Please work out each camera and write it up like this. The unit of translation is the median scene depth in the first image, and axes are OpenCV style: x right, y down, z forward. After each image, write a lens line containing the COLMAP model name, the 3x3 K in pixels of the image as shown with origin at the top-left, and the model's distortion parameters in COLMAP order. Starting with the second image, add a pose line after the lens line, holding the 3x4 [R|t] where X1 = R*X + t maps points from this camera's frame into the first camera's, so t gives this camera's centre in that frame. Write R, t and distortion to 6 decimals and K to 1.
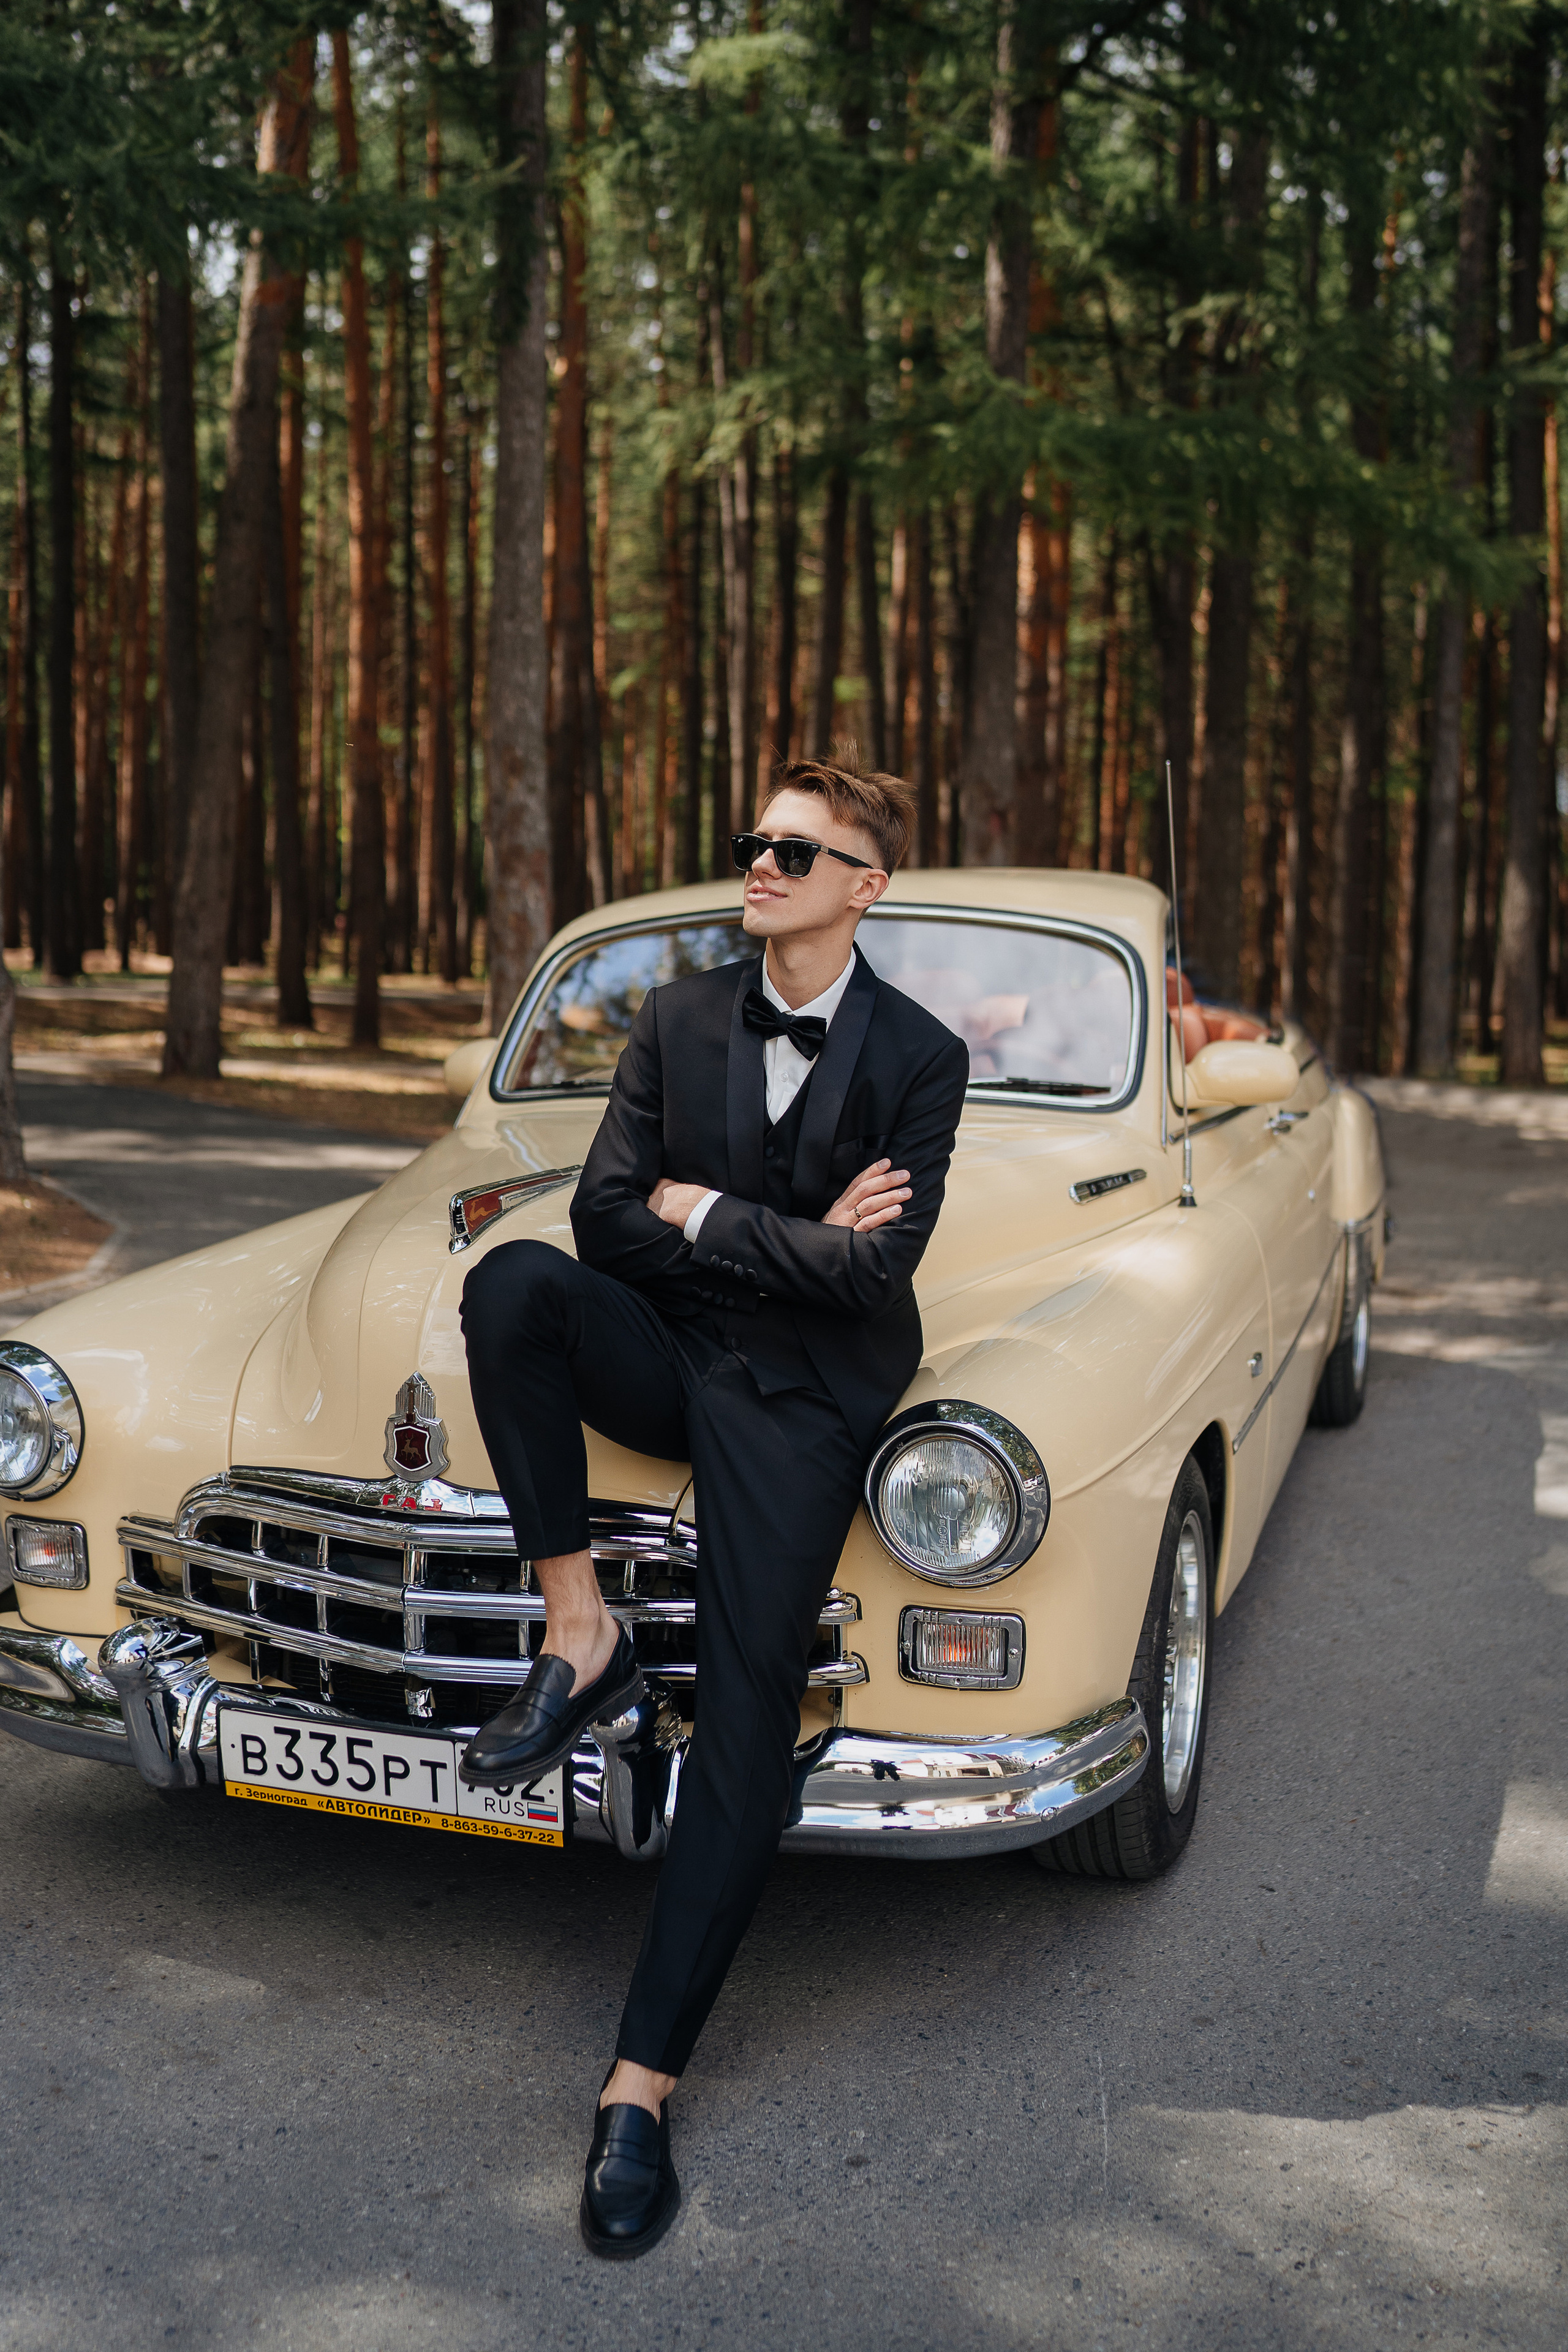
lens RADIAL K [[2263.0, 0, 784.0], [0, 2263.0, 1176.0], [0, 0, 1]] dist [-0.207088, 0.250620]
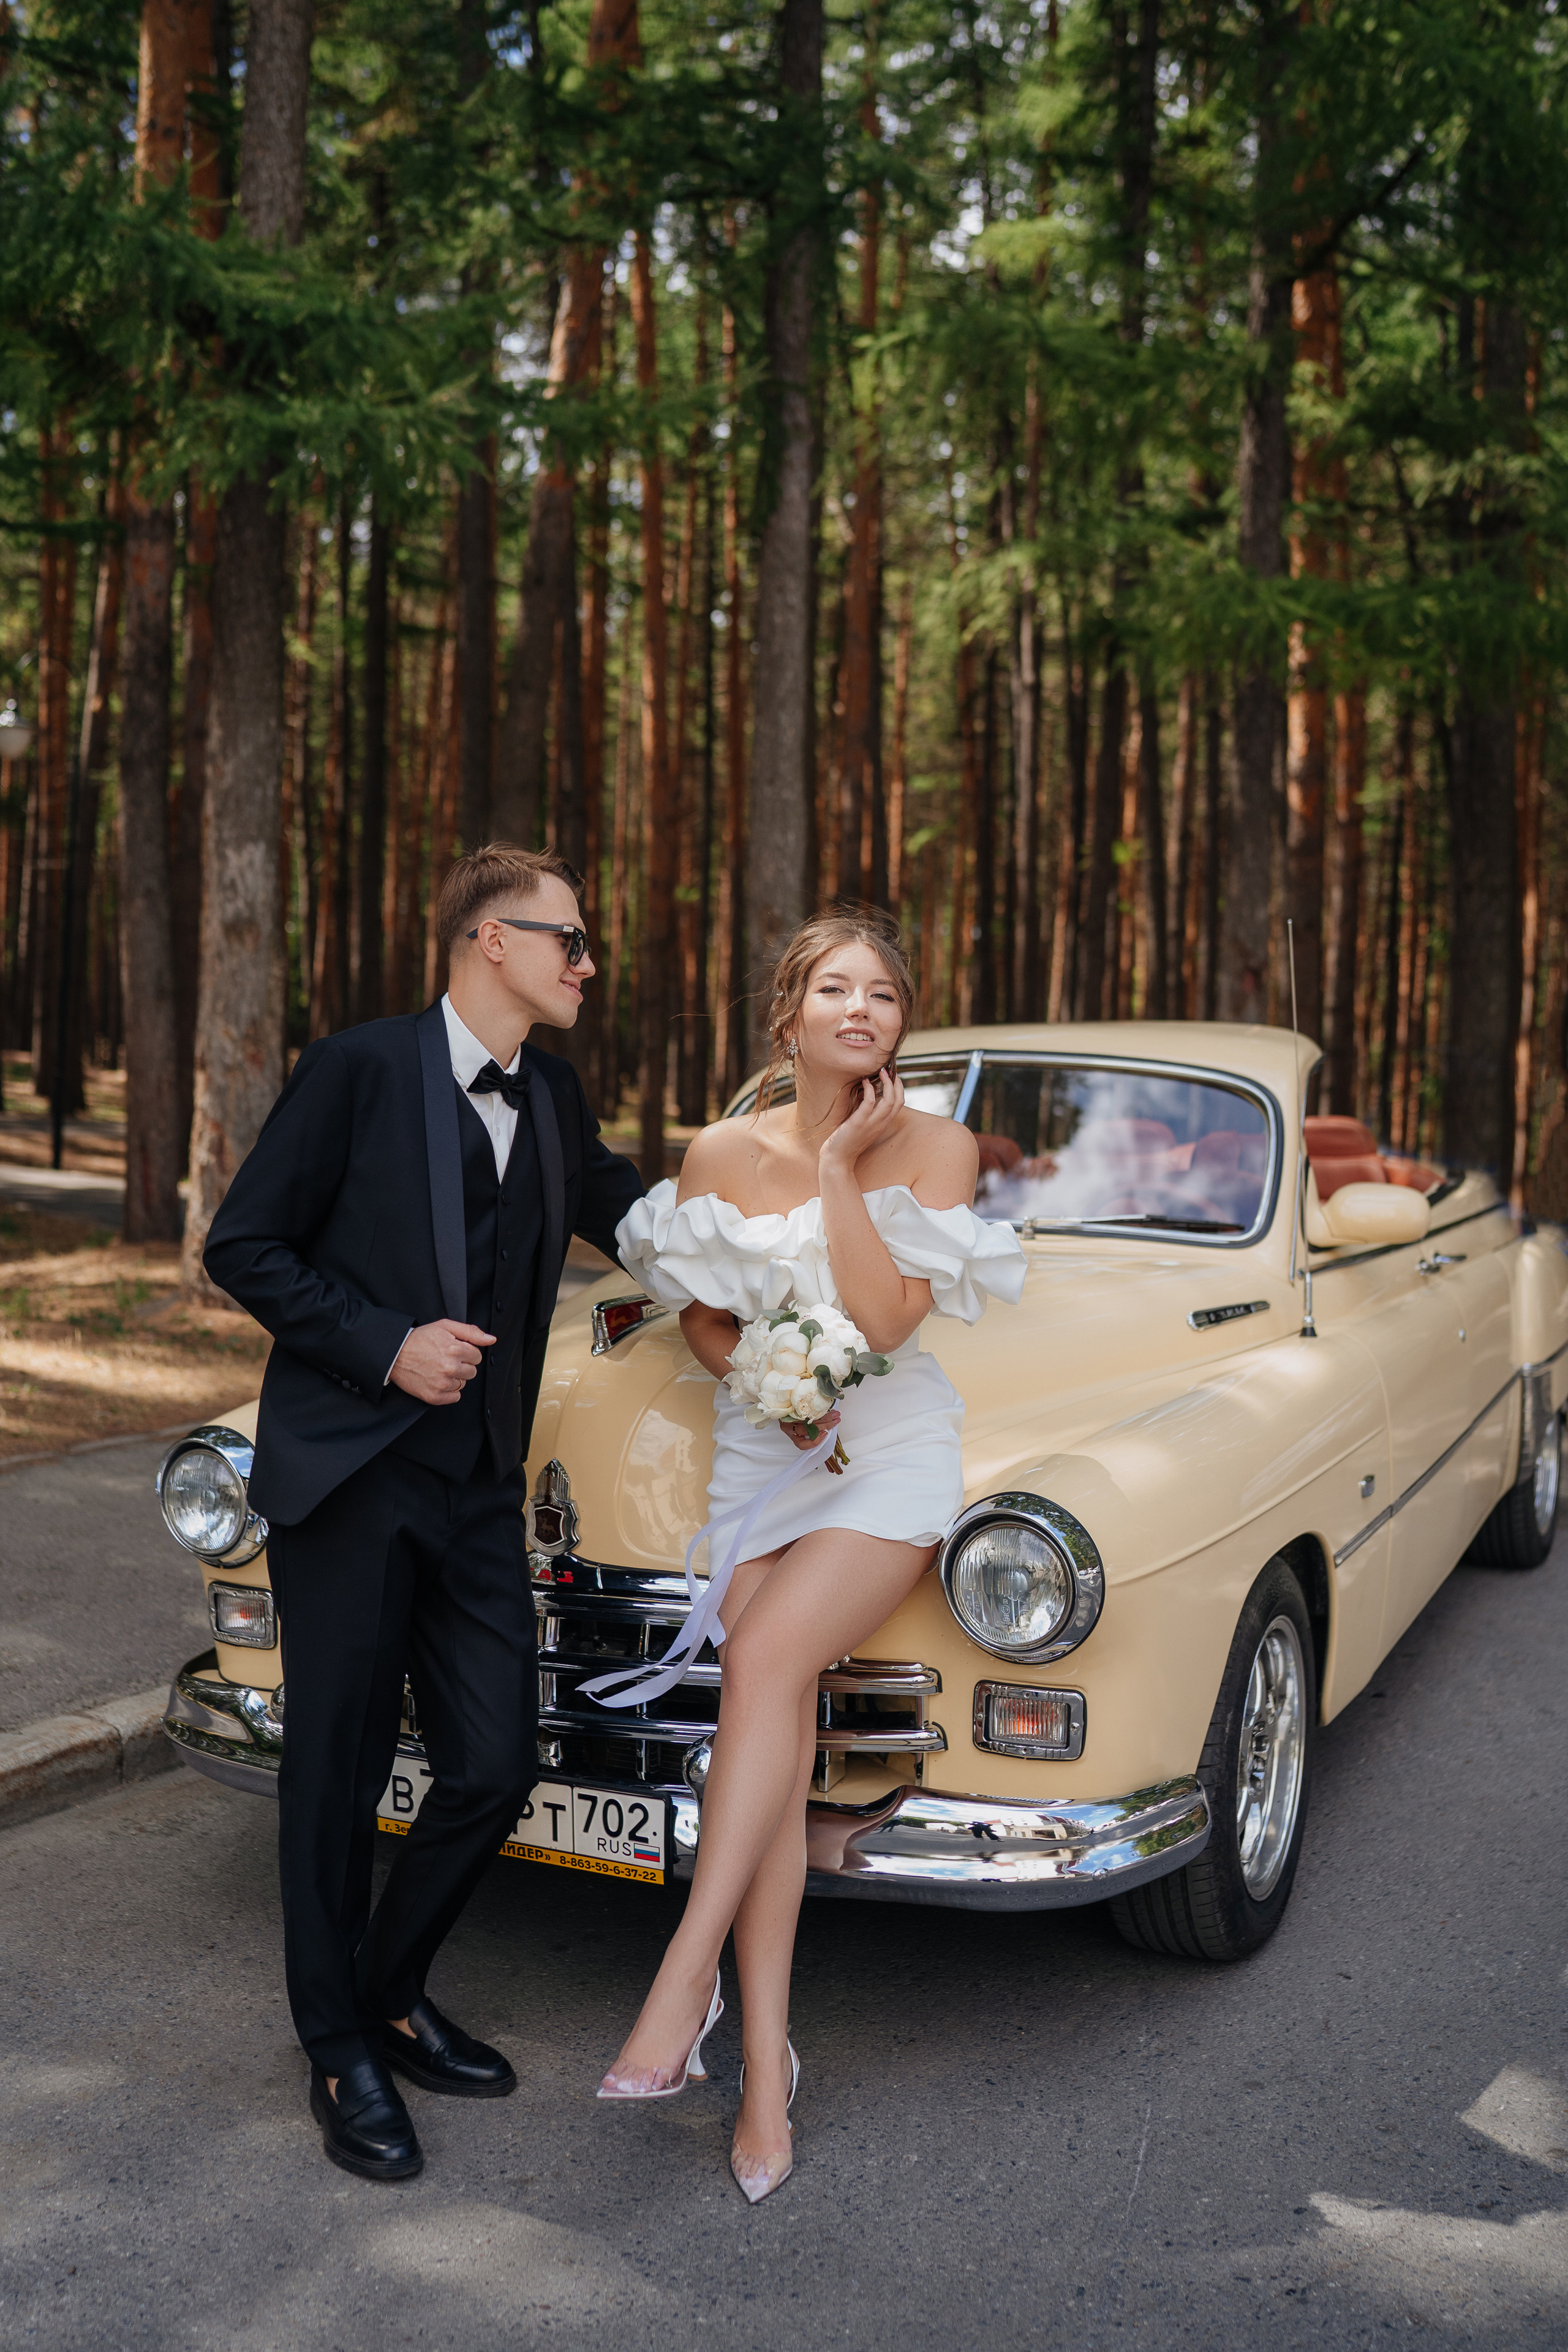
lens RADIAL K [[2263.0, 0, 784.0], [0, 2263.0, 1176.0], [0, 0, 1]] dist [-0.207088, 0.250620]
pose [[0.991191, 0.012263, -0.131874, 0.096293], [-0.021409, 0.997445, -0.068159, 0.020099], [0.130701, 0.070382, 0.988920, -0.112082]]
